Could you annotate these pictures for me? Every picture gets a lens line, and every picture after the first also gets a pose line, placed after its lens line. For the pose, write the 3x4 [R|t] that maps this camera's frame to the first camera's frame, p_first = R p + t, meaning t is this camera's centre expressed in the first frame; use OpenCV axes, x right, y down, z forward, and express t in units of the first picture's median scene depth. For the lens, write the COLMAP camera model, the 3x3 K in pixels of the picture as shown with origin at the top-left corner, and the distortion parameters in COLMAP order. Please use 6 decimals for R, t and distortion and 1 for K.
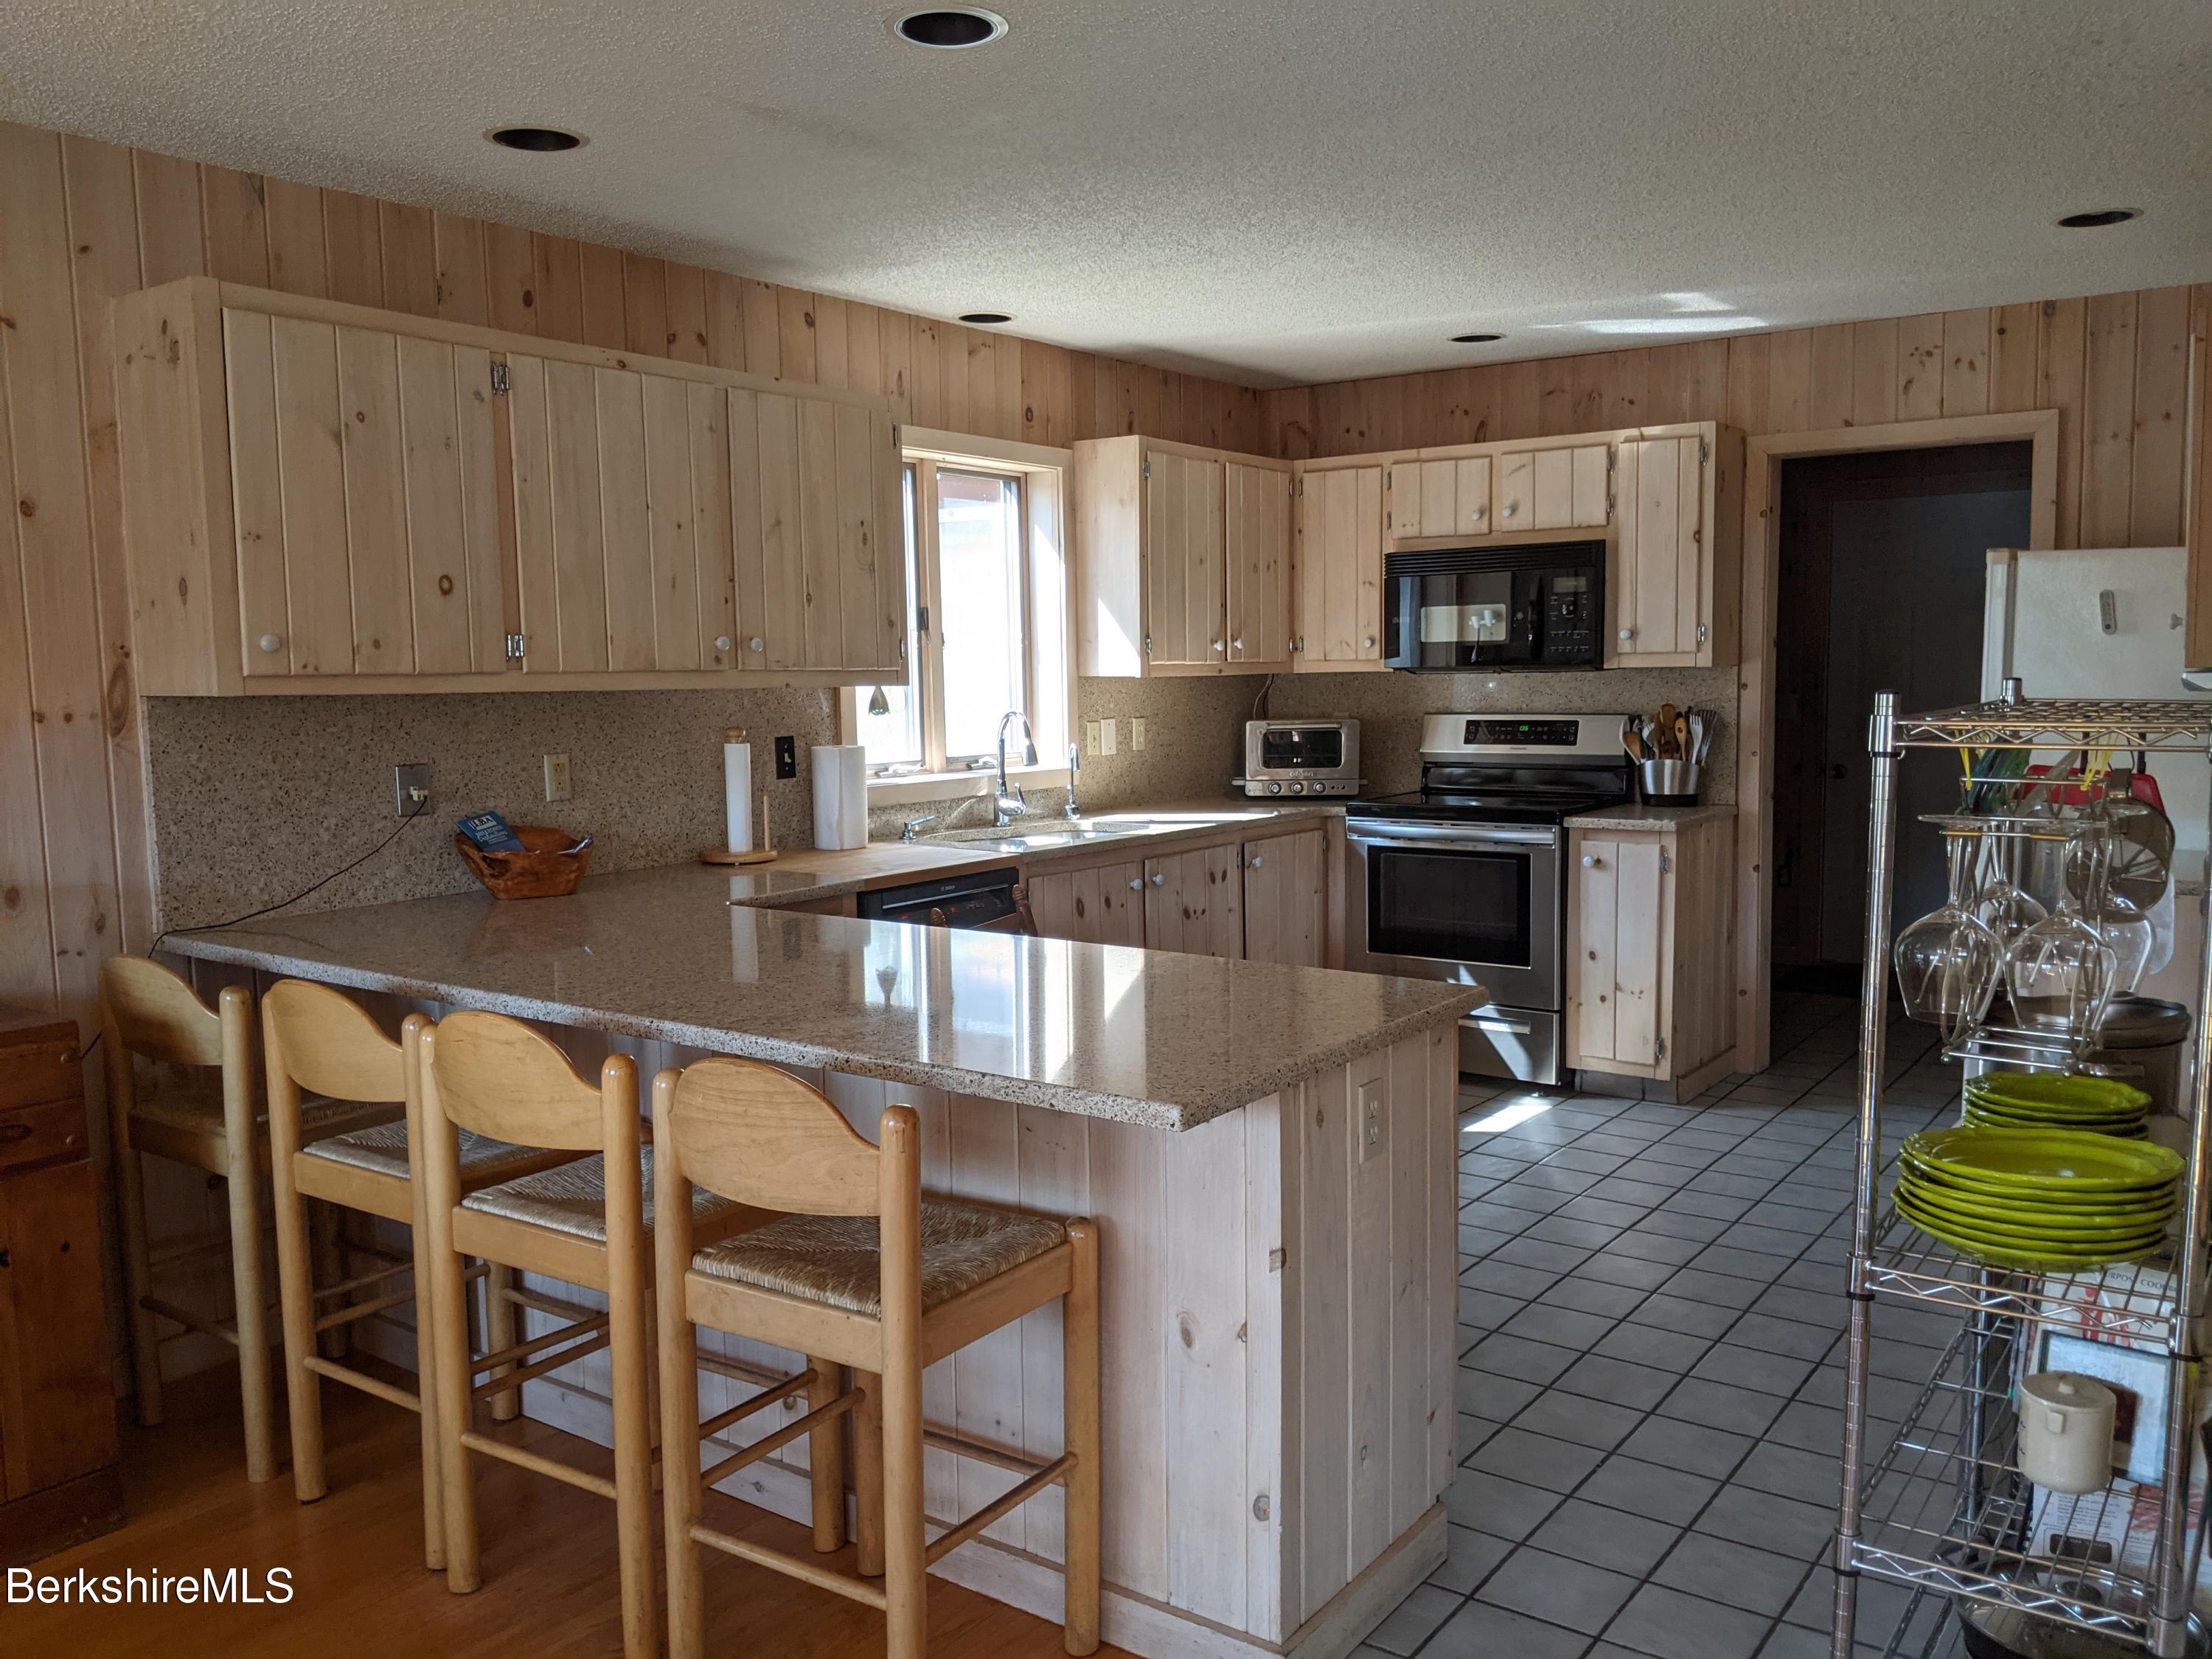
lens RADIAL K [[1760.6, 0, 1085.5], [0, 1760.6, 840.3], [0, 0, 1]] dist [0.044512, -0.071163]
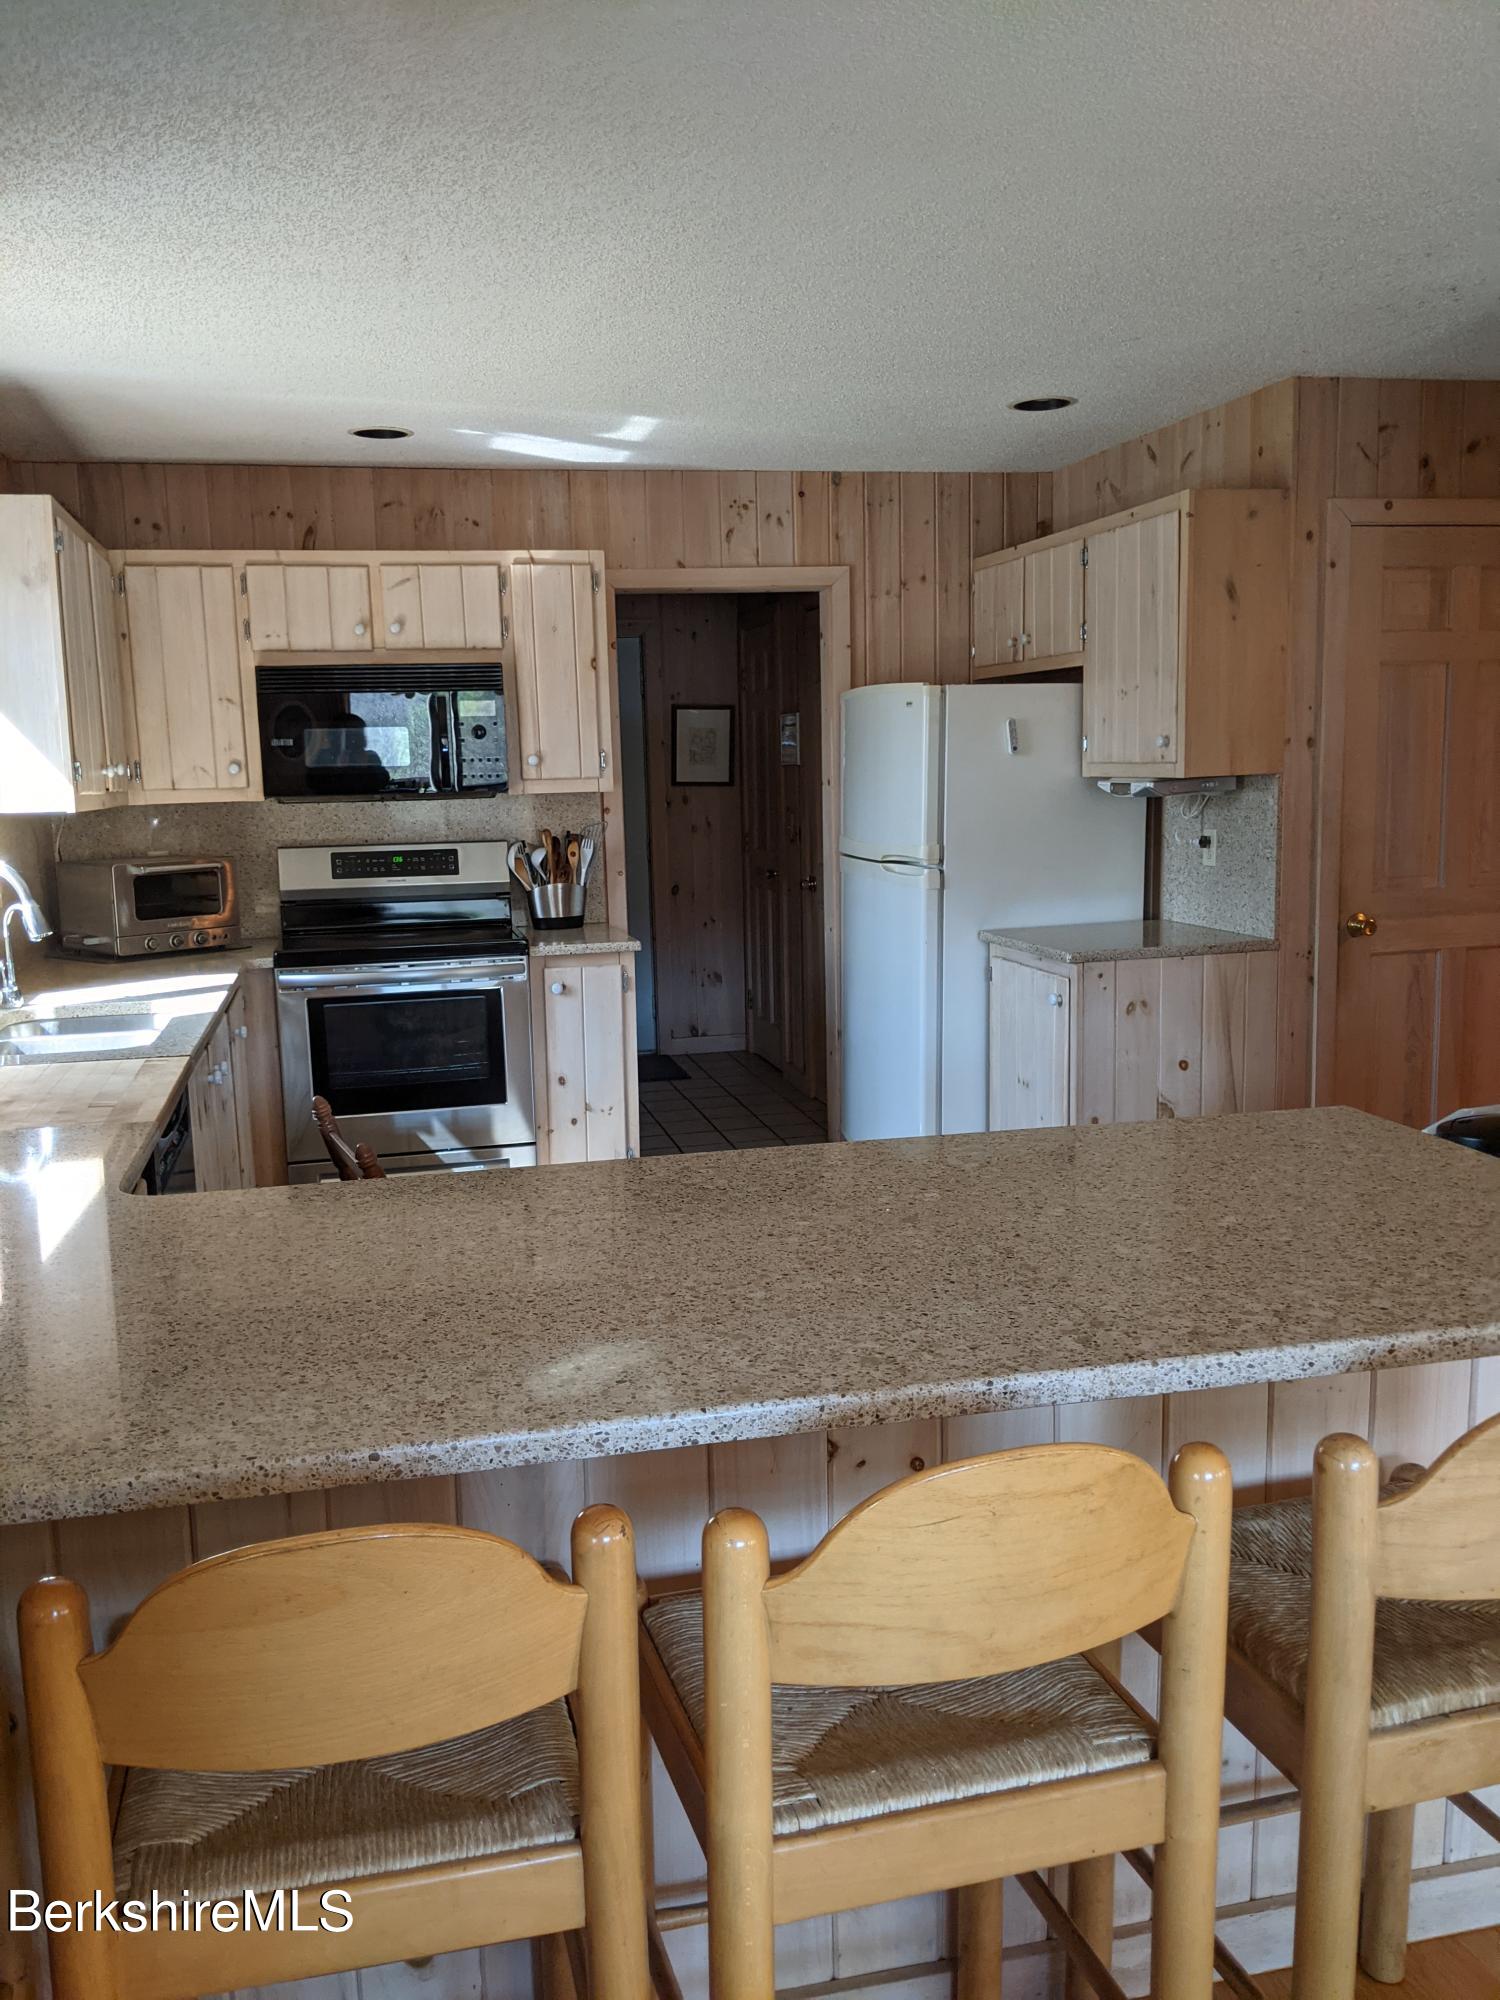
lens RADIAL K [[1591.8, 0, 692.5], [0, 1591.8, 1040.9], [0, 0, 1]] dist [0.044512, -0.071163]
pose [[0.675953, -0.128138, 0.725719, -0.309685], [0.092778, 0.991729, 0.088691, -0.030254], [-0.731081, 0.007380, 0.682251, 0.319476]]
